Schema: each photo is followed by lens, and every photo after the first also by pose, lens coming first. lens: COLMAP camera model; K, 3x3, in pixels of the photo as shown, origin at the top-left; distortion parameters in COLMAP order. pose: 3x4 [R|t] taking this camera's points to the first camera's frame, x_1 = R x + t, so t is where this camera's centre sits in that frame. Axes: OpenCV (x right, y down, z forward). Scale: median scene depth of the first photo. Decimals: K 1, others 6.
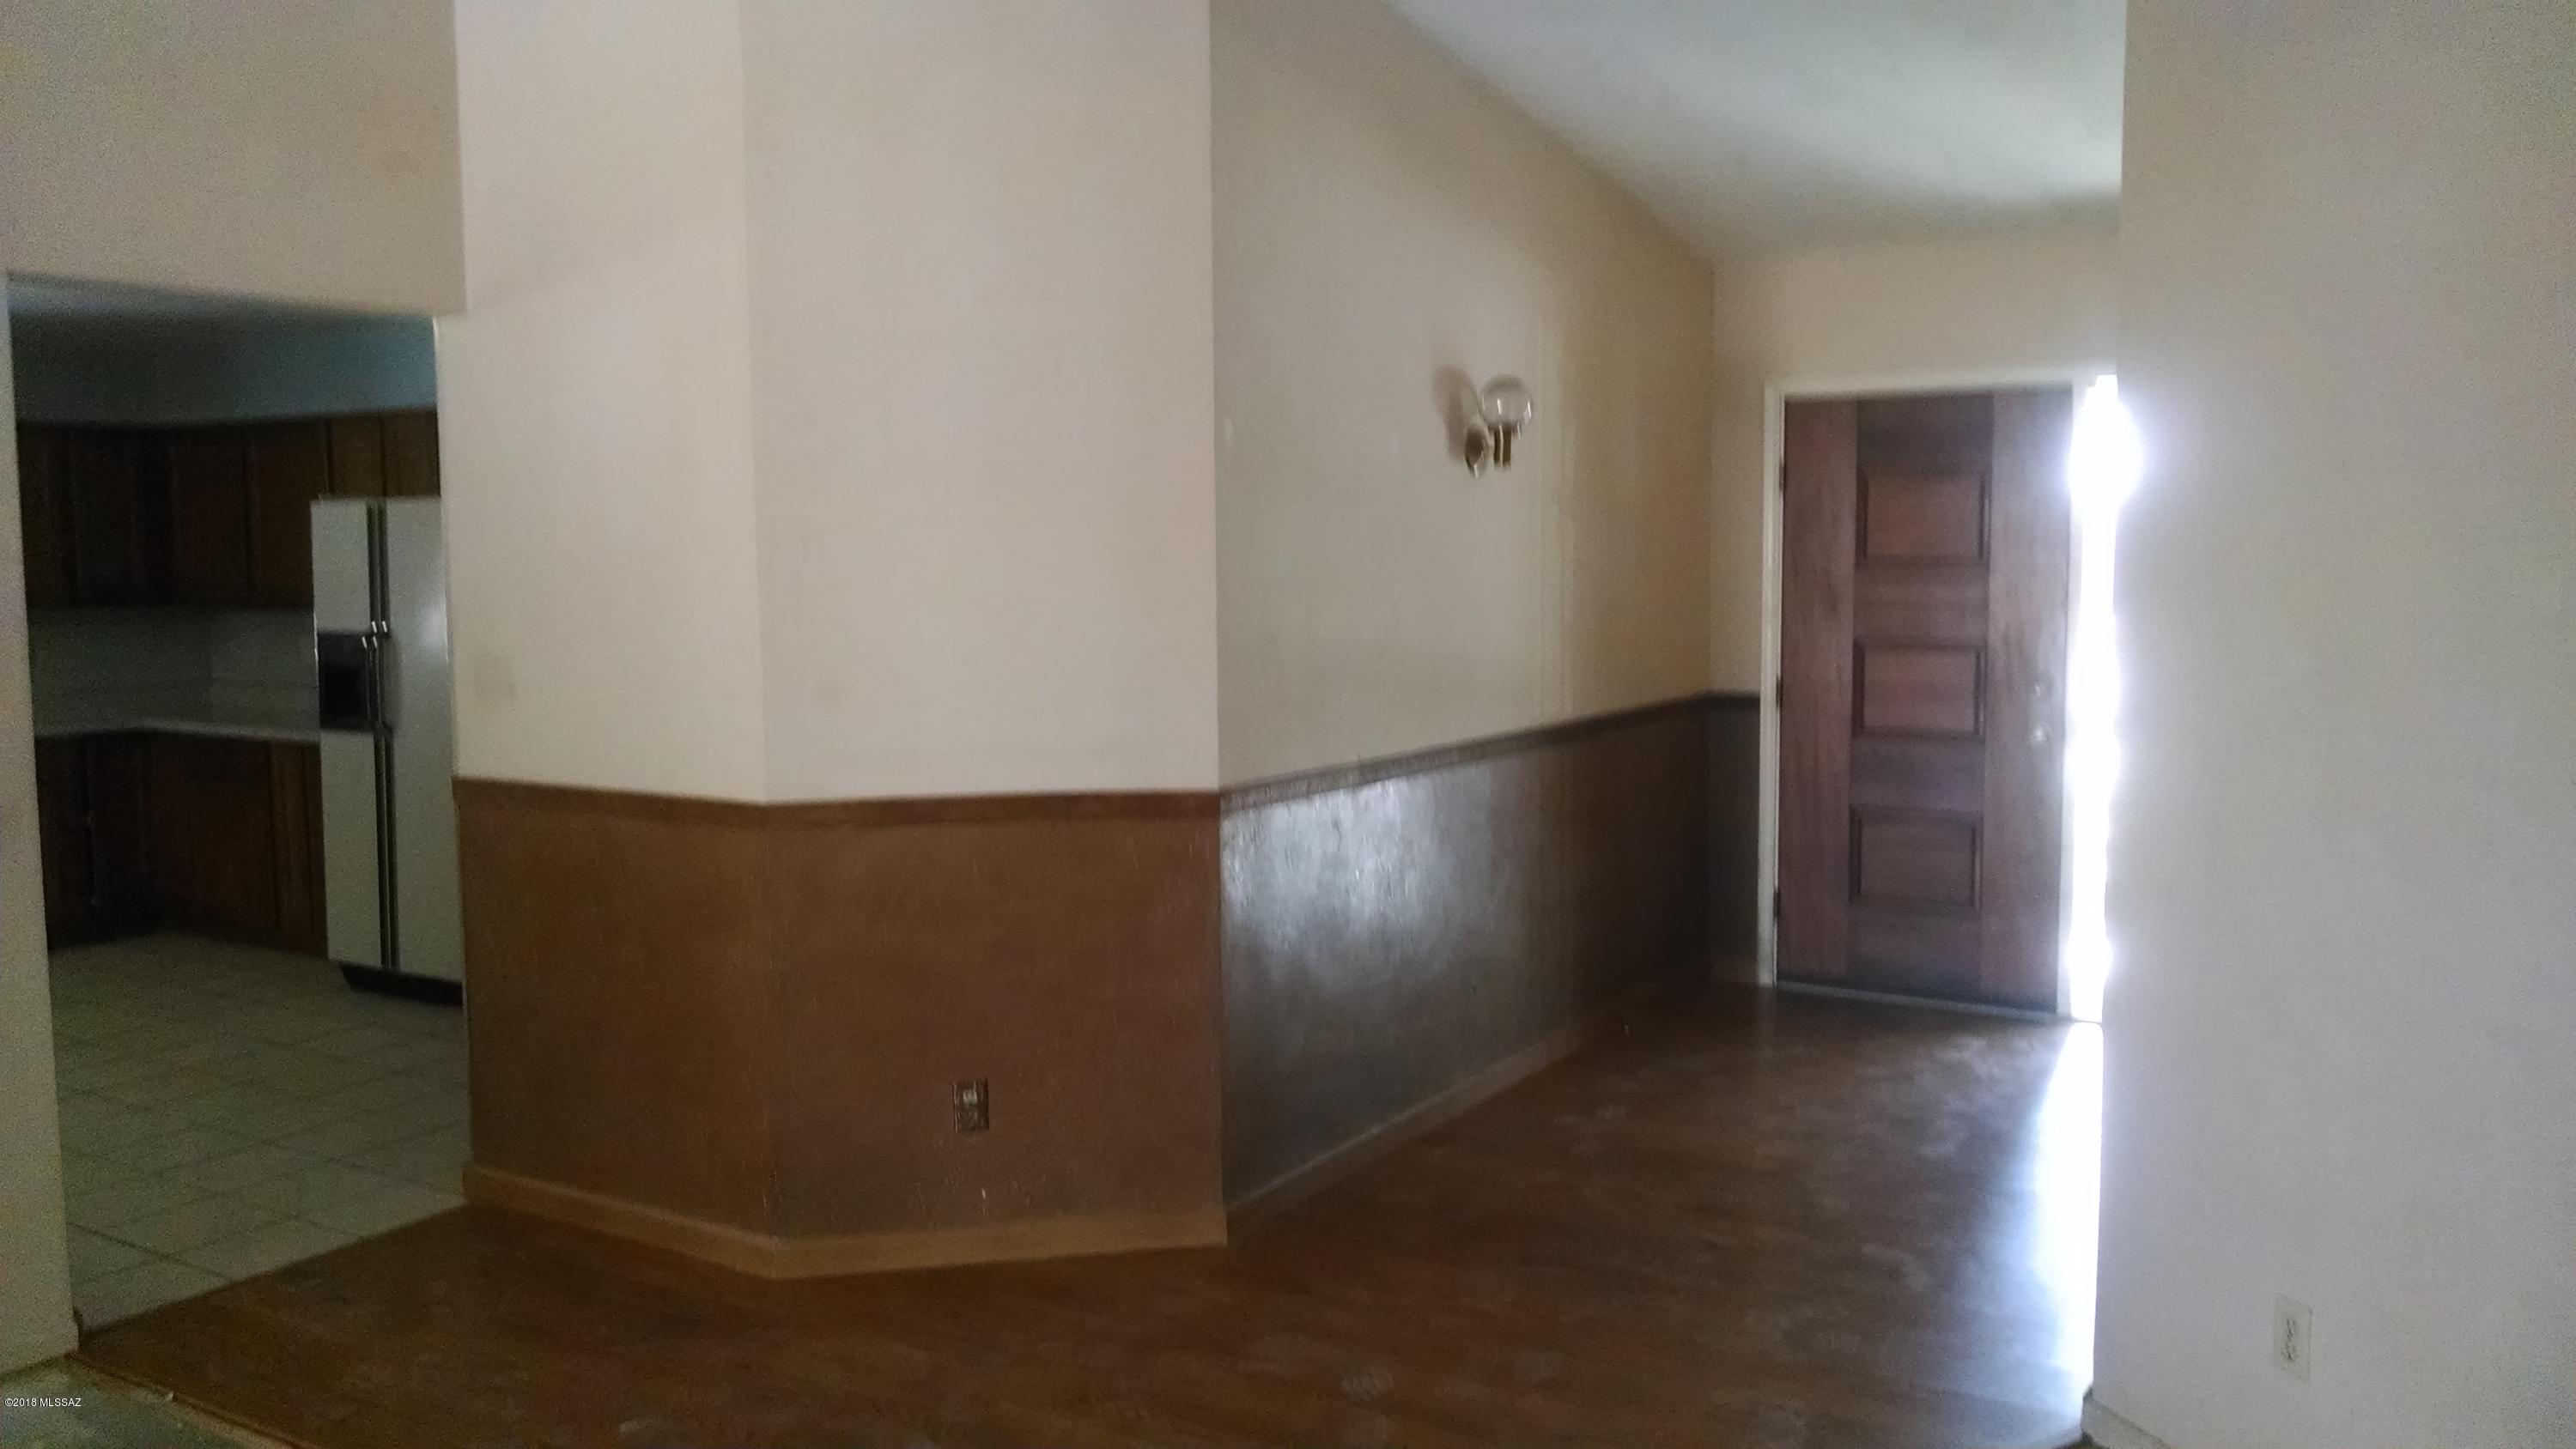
lens RADIAL K [[1945.5, 0, 1288.4], [0, 1945.5, 708.1], [0, 0, 1]] dist [0.057187, -0.104121]
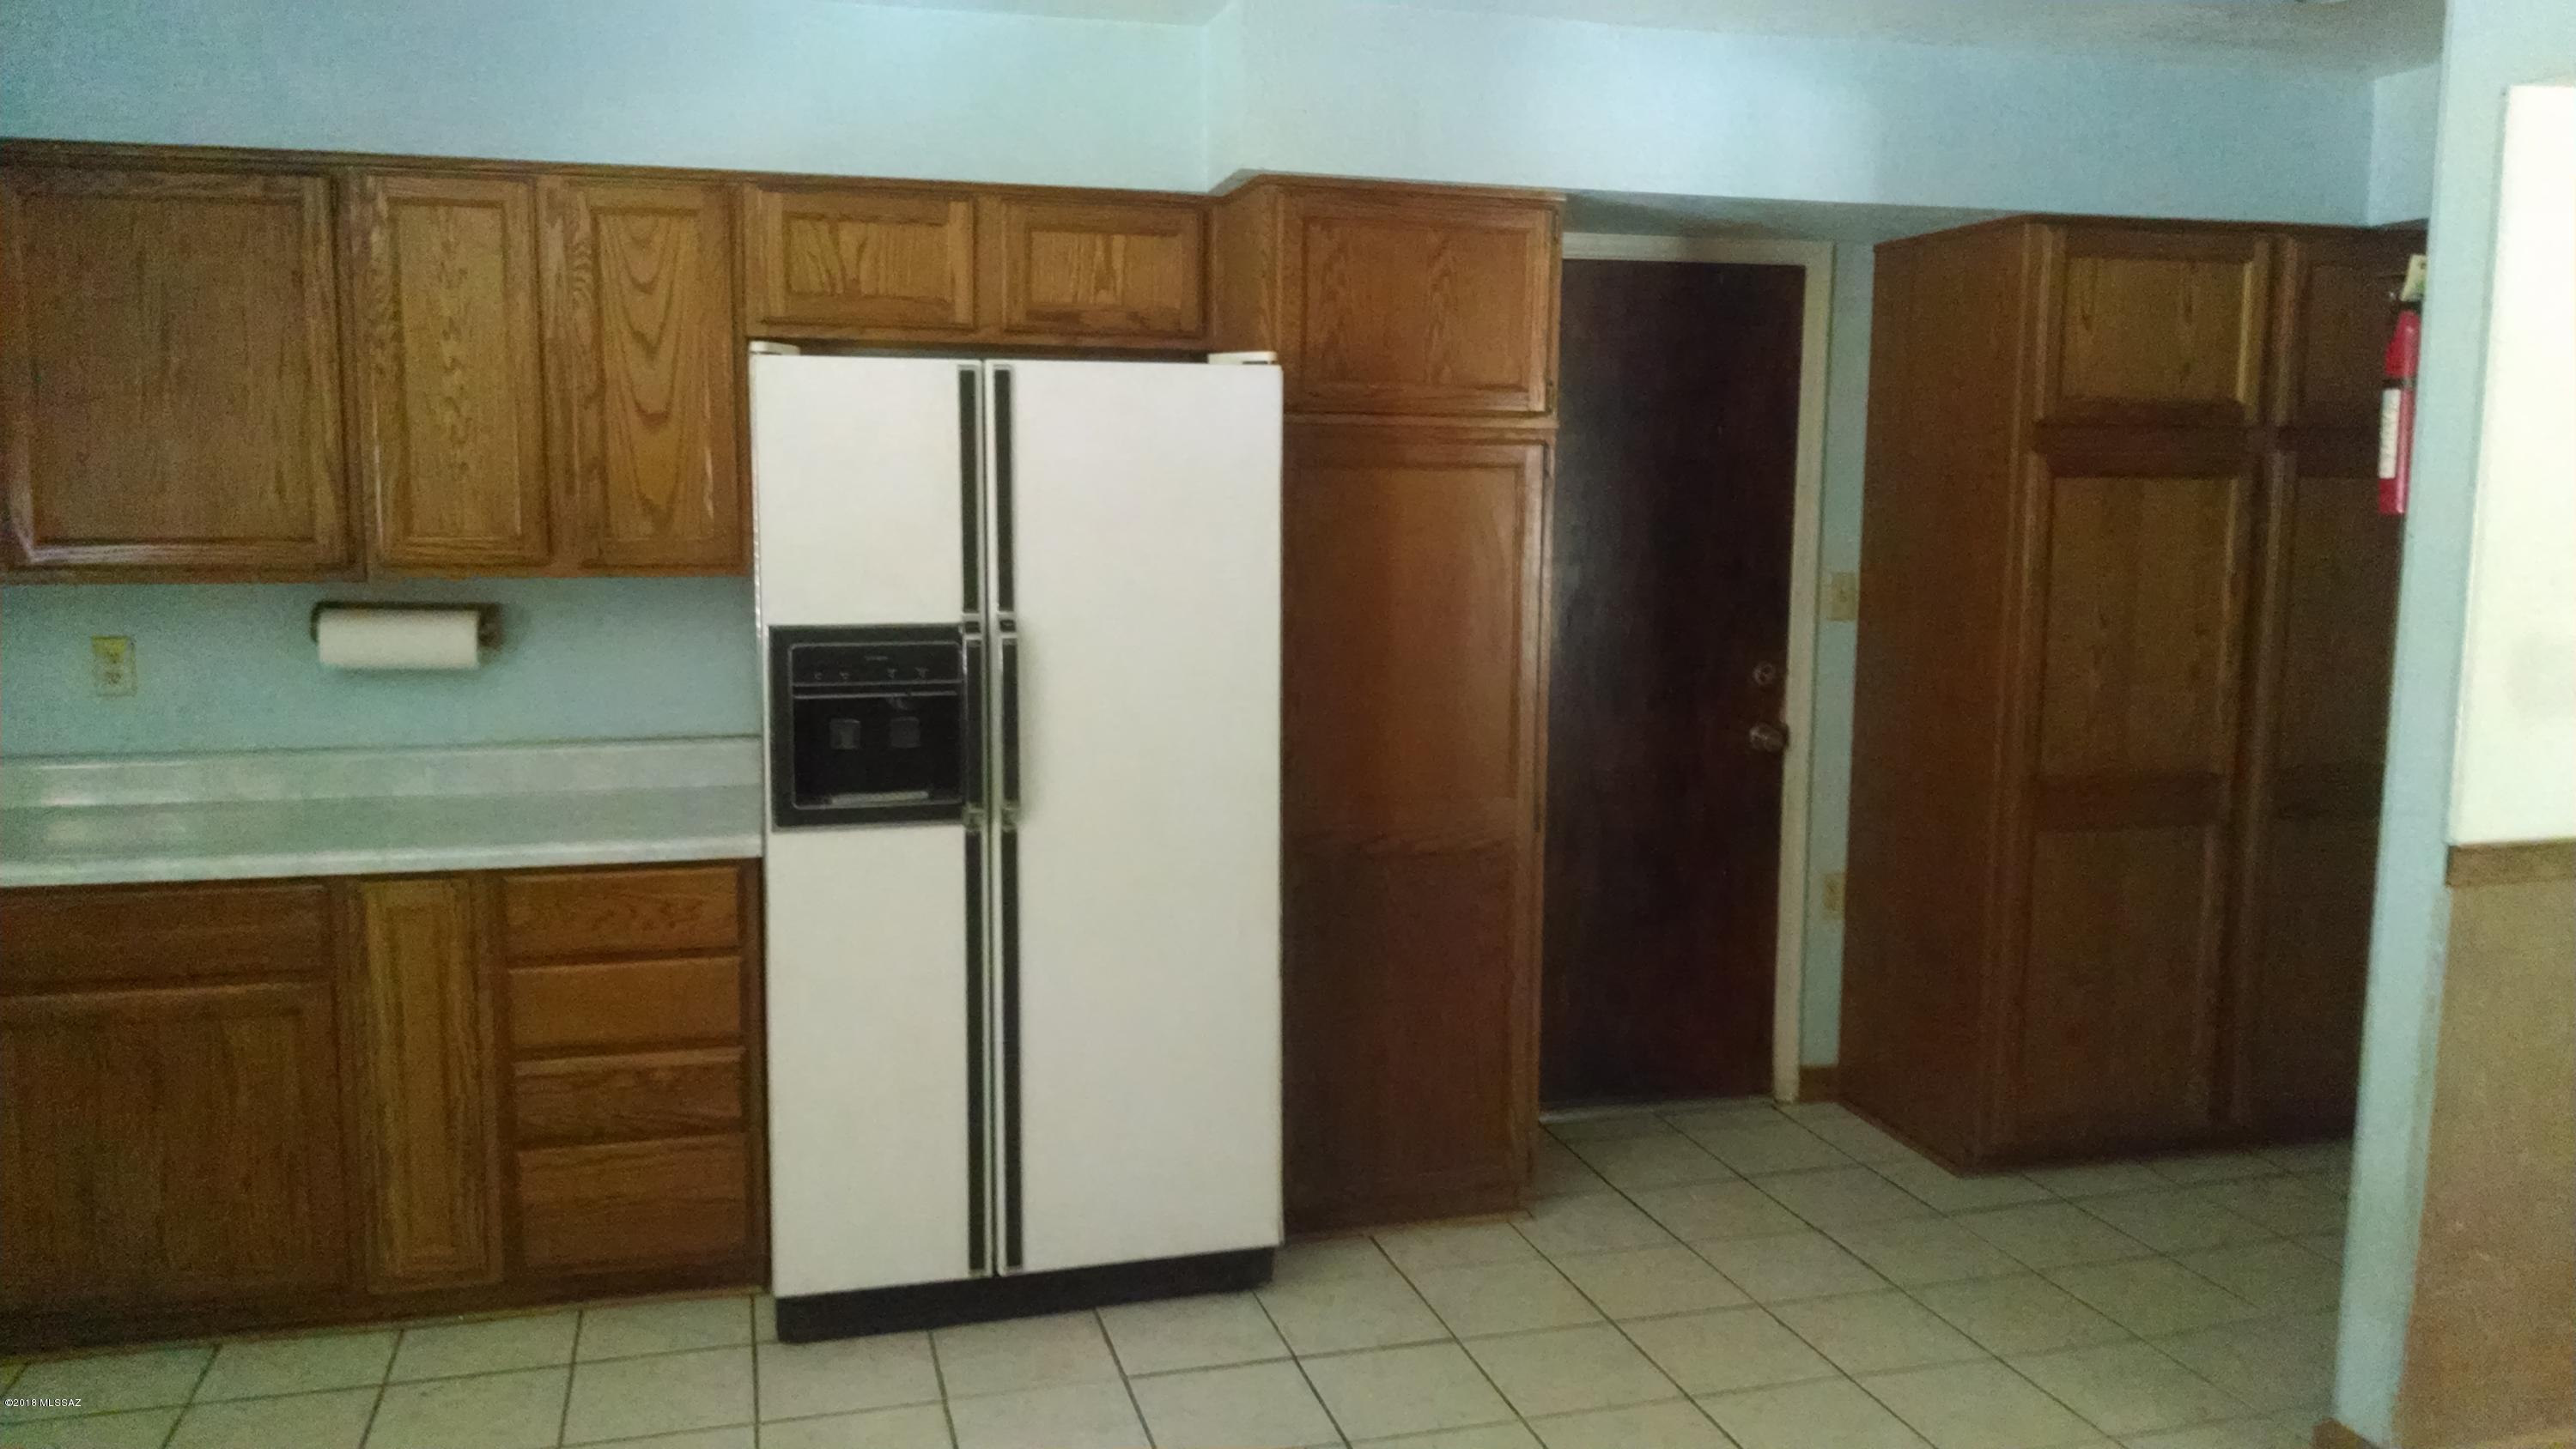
lens RADIAL K [[1945.5, 0, 1288.4], [0, 1945.5, 708.1], [0, 0, 1]] dist [0.057187, -0.104121]
pose [[0.686736, -0.074918, 0.723036, -0.752025], [0.052190, 0.997189, 0.053754, -0.037512], [-0.725031, 0.000821, 0.688715, 0.579625]]
